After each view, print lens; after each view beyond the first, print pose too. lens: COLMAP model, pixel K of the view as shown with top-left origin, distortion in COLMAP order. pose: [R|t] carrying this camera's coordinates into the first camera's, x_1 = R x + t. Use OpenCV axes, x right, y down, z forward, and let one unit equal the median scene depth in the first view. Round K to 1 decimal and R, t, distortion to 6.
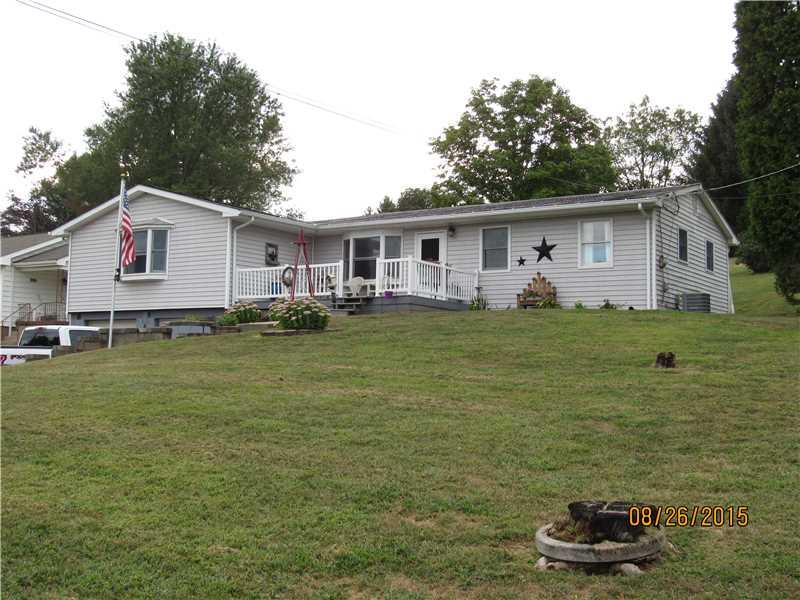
lens RADIAL K [[950.8, 0, 403.1], [0, 950.8, 303.1], [0, 0, 1]] dist [-0.107588, 0.000000]
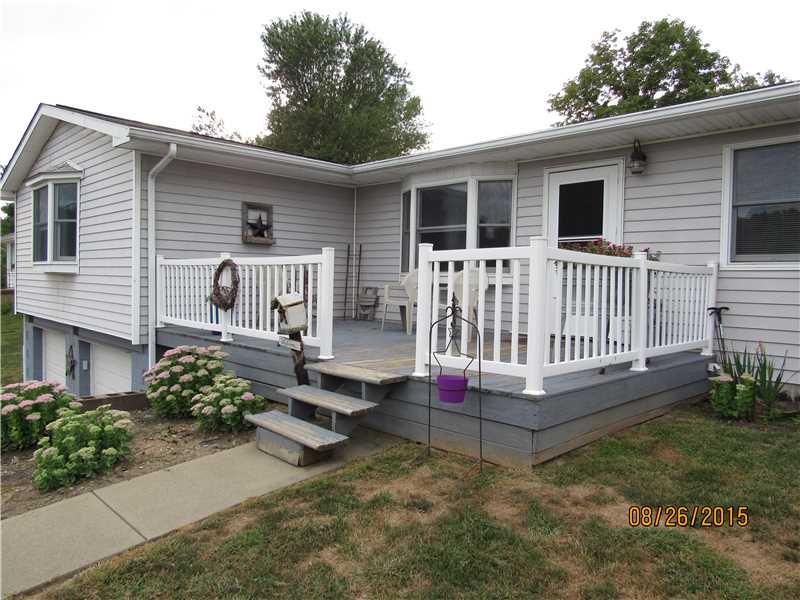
lens RADIAL K [[571.4, 0, 399.3], [0, 571.4, 300.5], [0, 0, 1]] dist [-0.028917, 0.010486]
pose [[0.977519, 0.009881, -0.210613, 0.003114], [0.013109, 0.994121, 0.107482, -0.042003], [0.210437, -0.107826, 0.971643, 0.706281]]
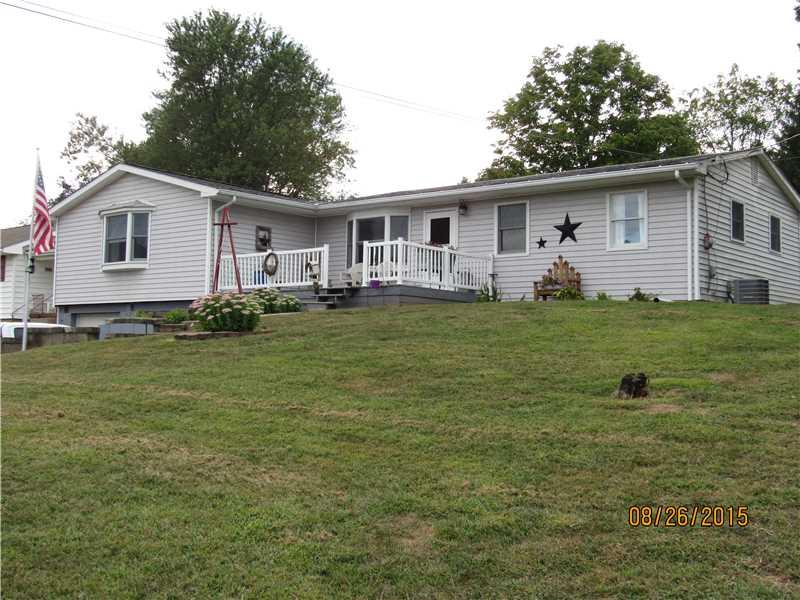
lens RADIAL K [[950.8, 0, 398.6], [0, 950.8, 297.9], [0, 0, 1]] dist [-0.107588, 0.000000]
pose [[0.994215, -0.006873, -0.107193, 0.080584], [0.008150, 0.999901, 0.011484, -0.005286], [0.107103, -0.012291, 0.994172, 0.134133]]
